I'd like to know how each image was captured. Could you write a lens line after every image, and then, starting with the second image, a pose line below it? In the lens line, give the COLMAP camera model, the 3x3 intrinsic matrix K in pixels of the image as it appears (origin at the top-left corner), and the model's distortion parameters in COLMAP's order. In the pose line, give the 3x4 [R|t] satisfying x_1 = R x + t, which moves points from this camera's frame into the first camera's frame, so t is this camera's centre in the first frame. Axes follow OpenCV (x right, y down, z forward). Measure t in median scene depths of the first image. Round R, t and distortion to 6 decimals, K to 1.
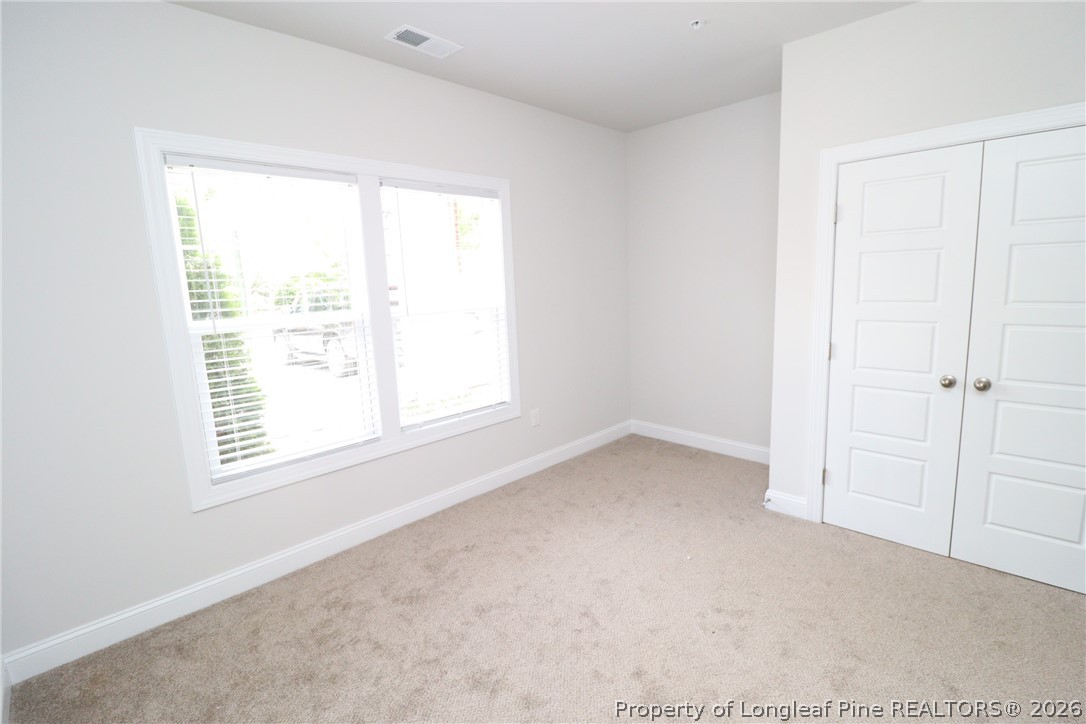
lens RADIAL K [[502.1, 0, 557.7], [0, 502.1, 353.6], [0, 0, 1]] dist [0.001446, -0.010673]
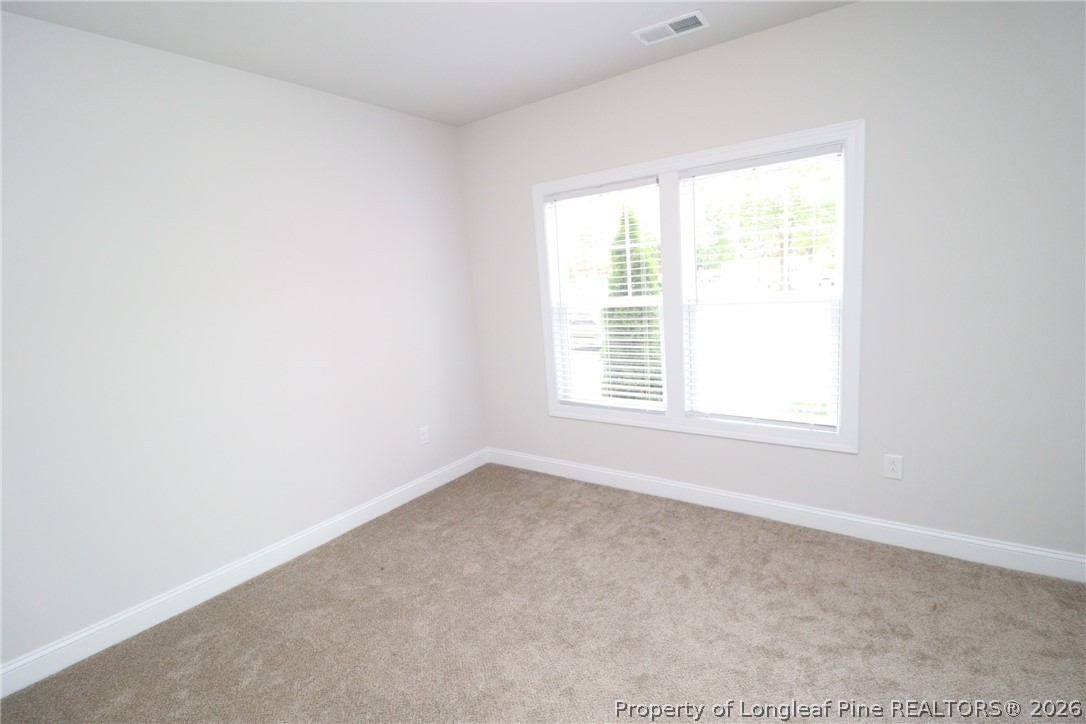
lens RADIAL K [[502.1, 0, 557.7], [0, 502.1, 353.6], [0, 0, 1]] dist [0.001446, -0.010673]
pose [[0.175850, 0.175598, -0.968629, 0.637712], [-0.088622, 0.982791, 0.162076, -0.115659], [0.980420, 0.057341, 0.188386, 0.536539]]
